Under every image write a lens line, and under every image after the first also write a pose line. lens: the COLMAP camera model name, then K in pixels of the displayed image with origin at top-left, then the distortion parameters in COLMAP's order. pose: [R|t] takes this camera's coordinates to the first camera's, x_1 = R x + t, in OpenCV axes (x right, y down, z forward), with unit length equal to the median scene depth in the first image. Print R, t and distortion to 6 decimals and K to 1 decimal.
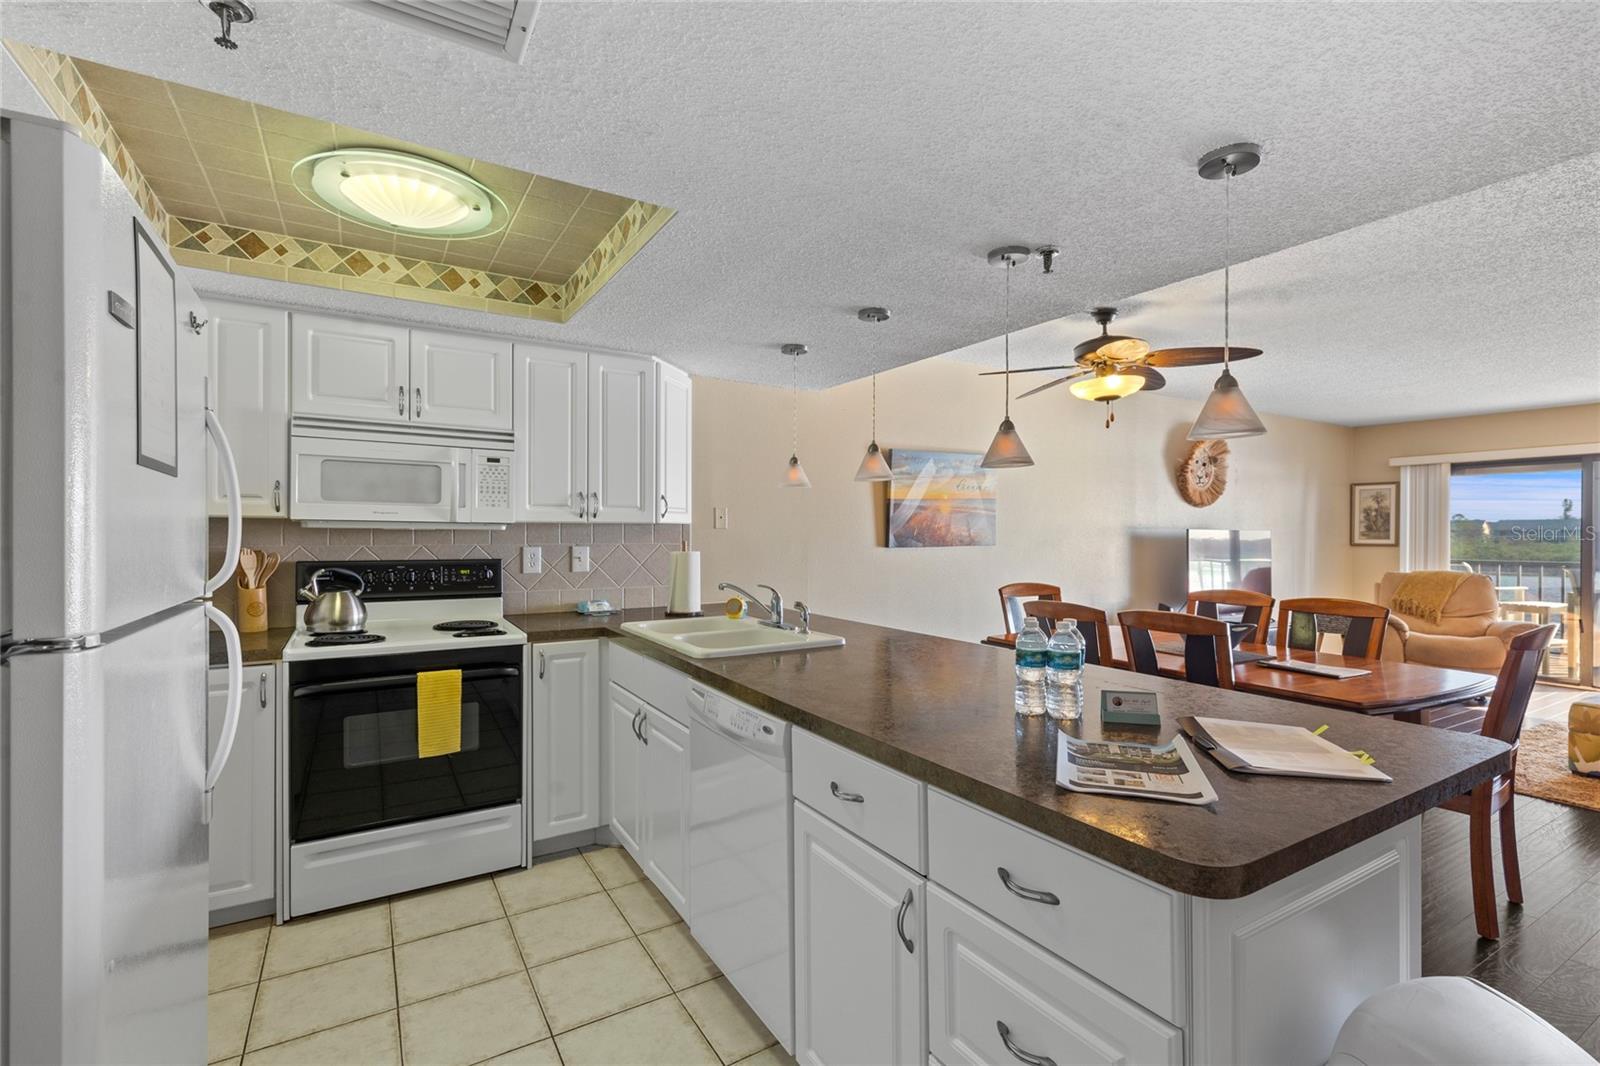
lens RADIAL K [[721.9, 0, 802.5], [0, 721.9, 536.1], [0, 0, 1]] dist [0.006500, 0.000042]
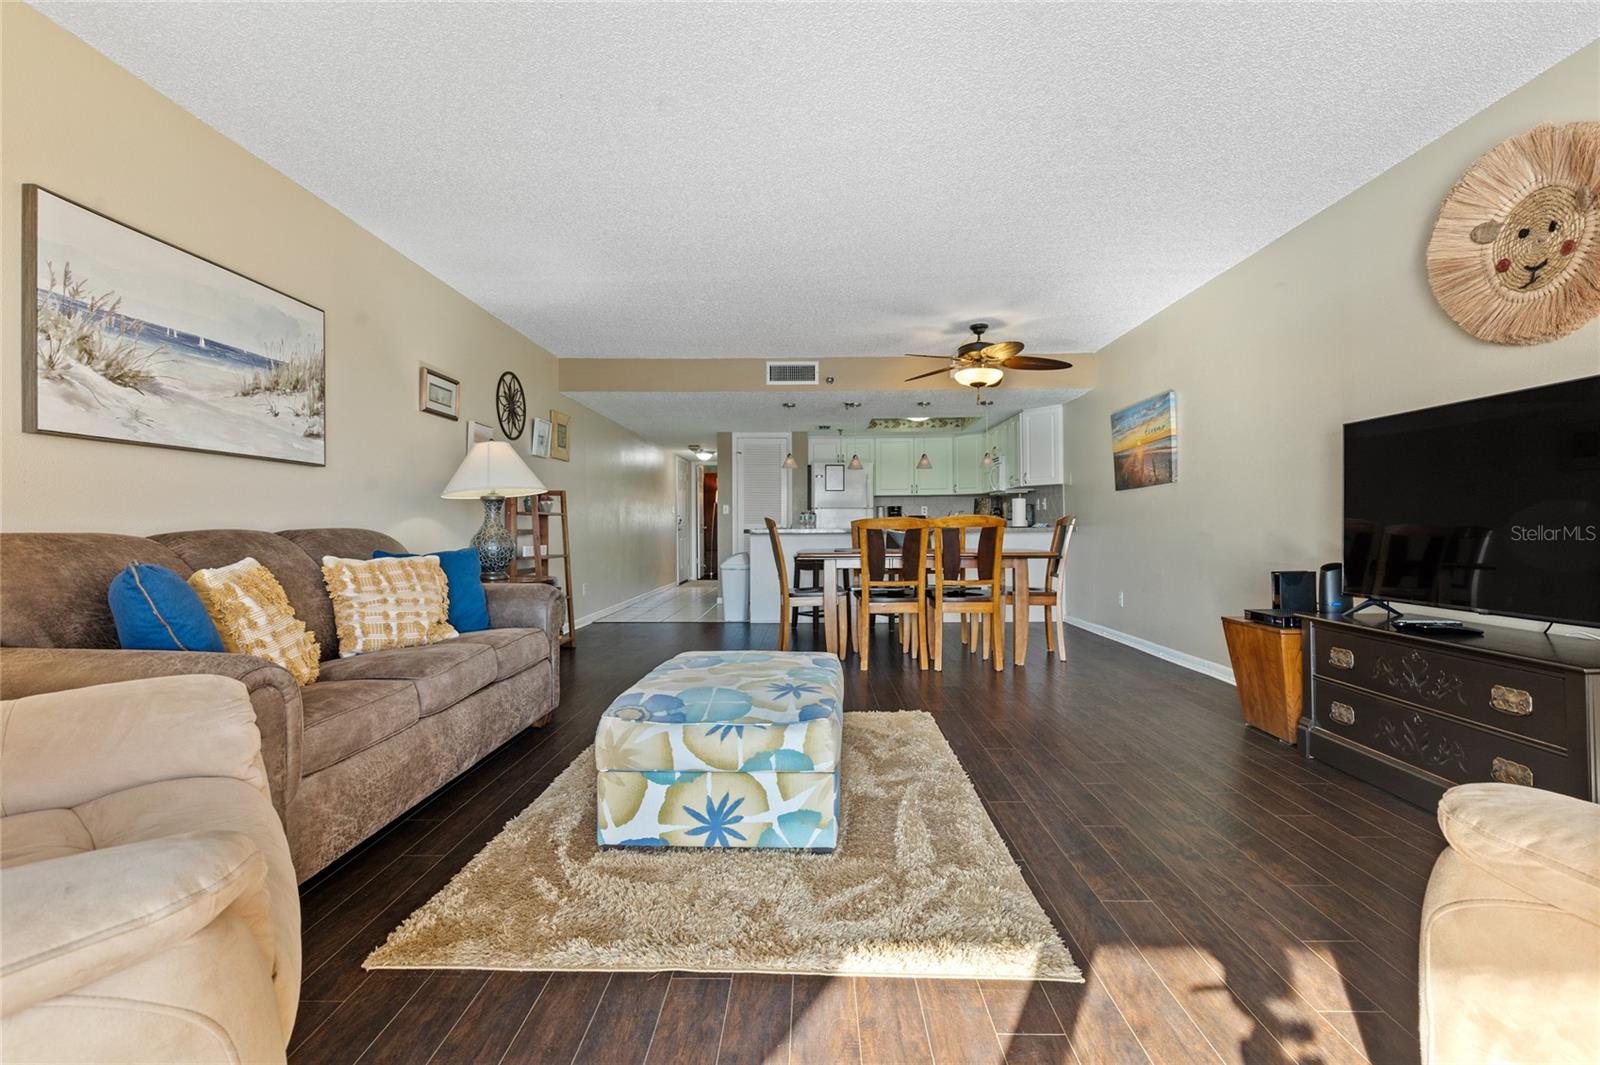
lens RADIAL K [[721.9, 0, 802.5], [0, 721.9, 535.6], [0, 0, 1]] dist [0.006500, 0.000042]
pose [[-0.529903, 0.010143, -0.847997, 1.951031], [0.004622, 0.999948, 0.009072, 0.105443], [0.848045, 0.000887, -0.529923, 1.551370]]
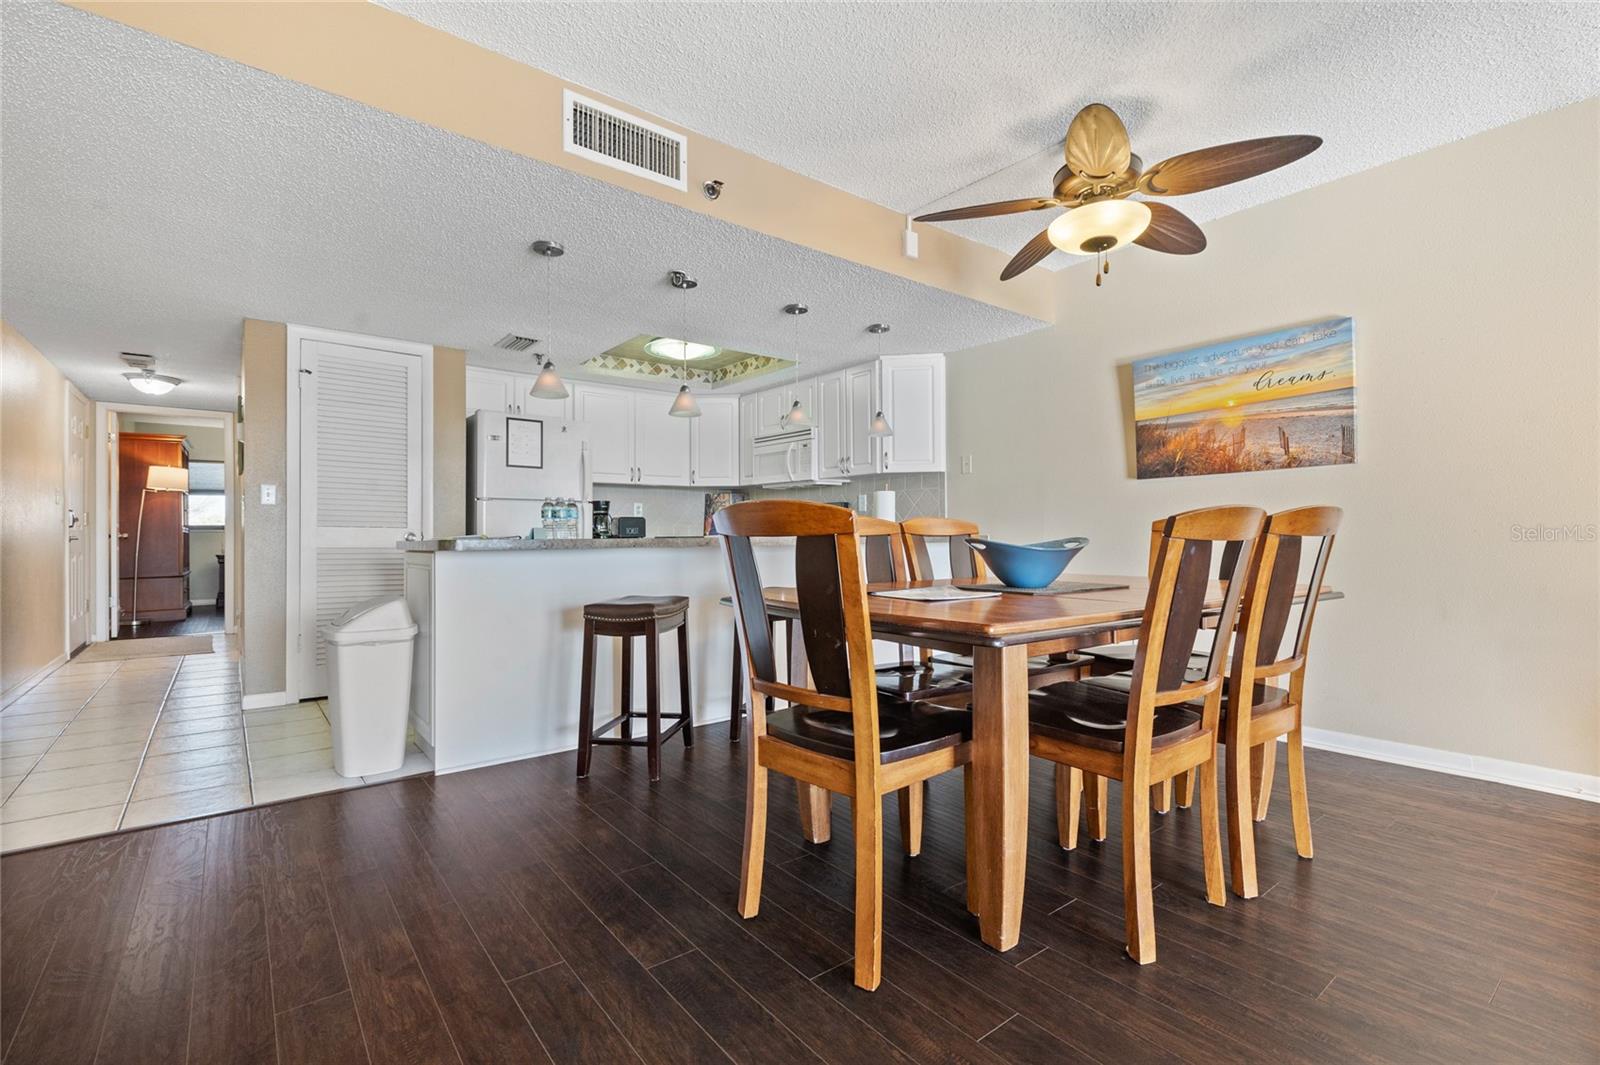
lens RADIAL K [[717.5, 0, 800.0], [0, 717.5, 532.5], [0, 0, 1]] dist [0.003642, 0.000459]
pose [[0.125051, -0.005906, -0.992133, 1.149417], [0.002971, 0.999980, -0.005578, 0.104145], [0.992146, -0.002250, 0.125066, 0.647931]]
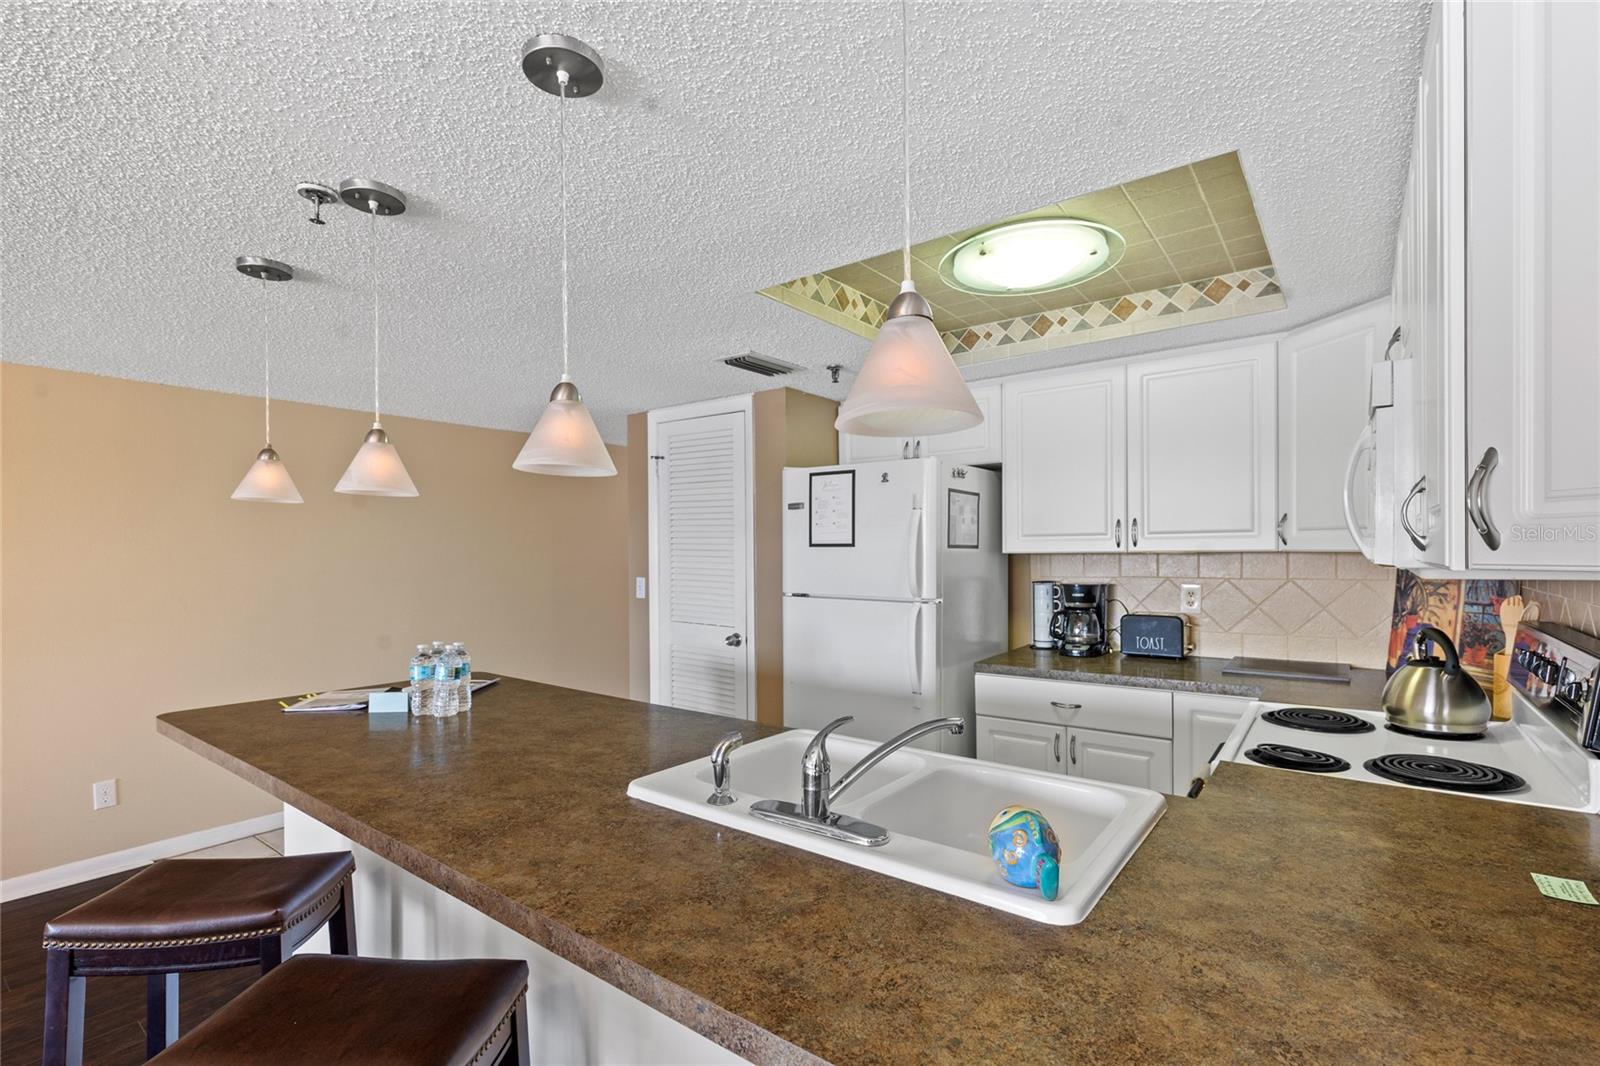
lens RADIAL K [[728.8, 0, 797.6], [0, 728.8, 556.5], [0, 0, 1]] dist [0.001876, 0.000029]
pose [[-0.932273, 0.007096, -0.361687, 0.096958], [0.004251, 0.999953, 0.008661, -0.024048], [0.361731, 0.006537, -0.932260, 1.119758]]
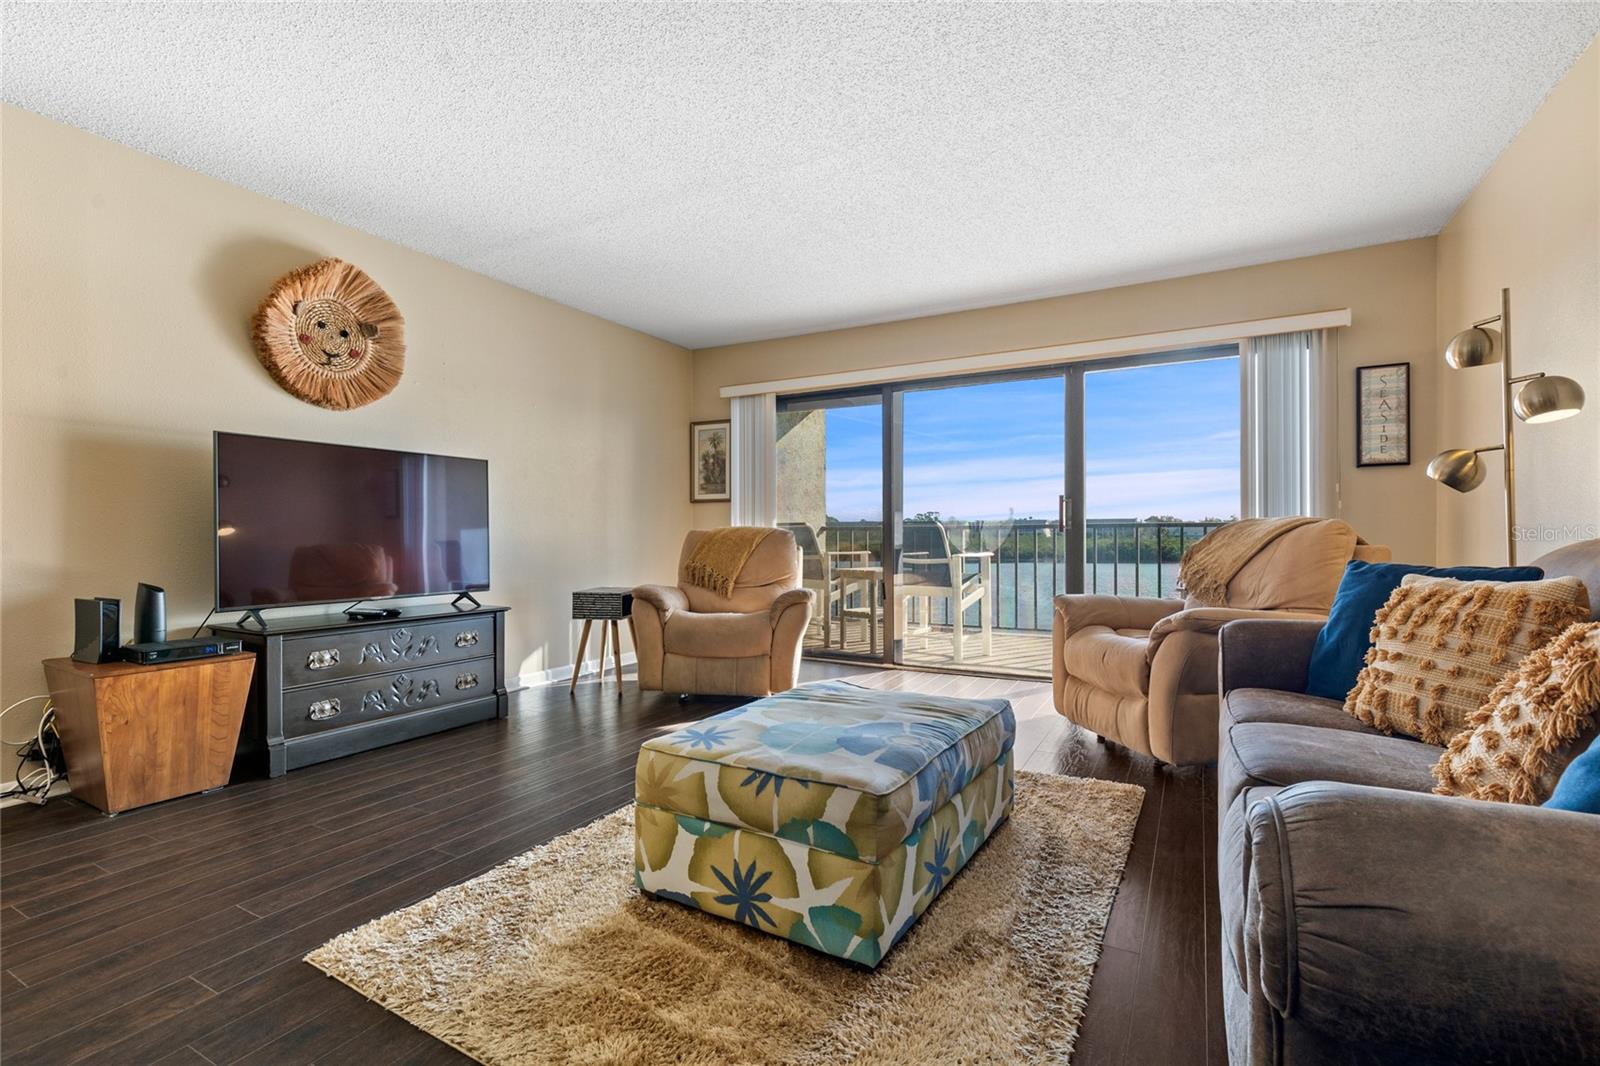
lens RADIAL K [[721.9, 0, 802.5], [0, 721.9, 536.1], [0, 0, 1]] dist [0.006500, 0.000042]
pose [[0.863681, -0.005107, 0.504013, 1.033864], [0.003751, 0.999986, 0.003704, 0.102296], [-0.504025, -0.001309, 0.863688, 0.601186]]
